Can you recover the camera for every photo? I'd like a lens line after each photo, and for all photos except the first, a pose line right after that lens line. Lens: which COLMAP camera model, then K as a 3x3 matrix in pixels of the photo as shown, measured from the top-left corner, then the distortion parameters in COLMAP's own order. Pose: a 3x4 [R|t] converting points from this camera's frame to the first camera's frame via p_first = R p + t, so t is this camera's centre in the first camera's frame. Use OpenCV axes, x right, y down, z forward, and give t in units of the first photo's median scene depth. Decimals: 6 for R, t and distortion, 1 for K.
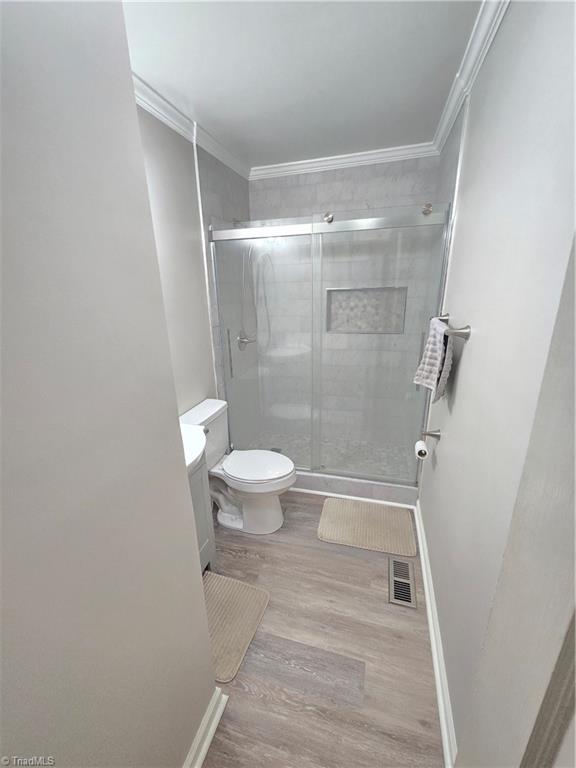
lens RADIAL K [[315.5, 0, 289.0], [0, 315.5, 382.3], [0, 0, 1]] dist [-0.002410, -0.000325]
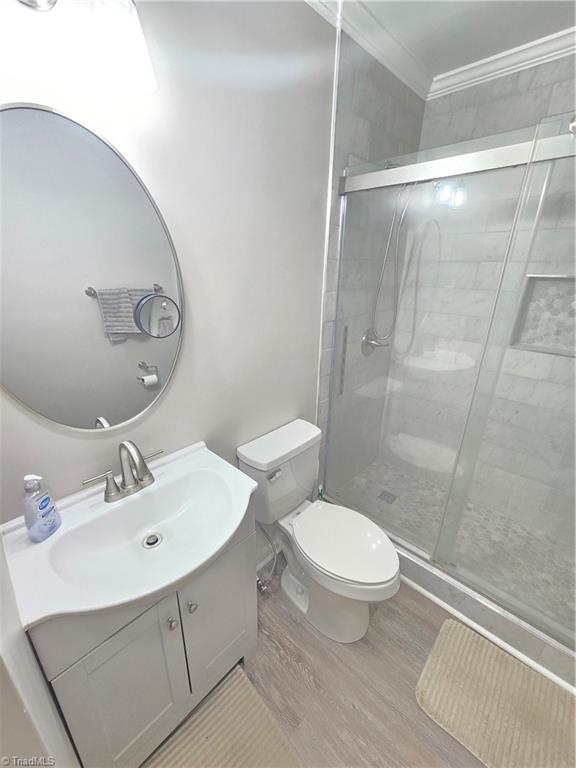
lens RADIAL K [[315.5, 0, 285.4], [0, 315.5, 381.7], [0, 0, 1]] dist [-0.002410, -0.000325]
pose [[0.882281, 0.197407, -0.427330, 0.008129], [-0.172684, 0.980258, 0.096306, -0.080057], [0.437905, -0.011176, 0.898952, 0.270455]]
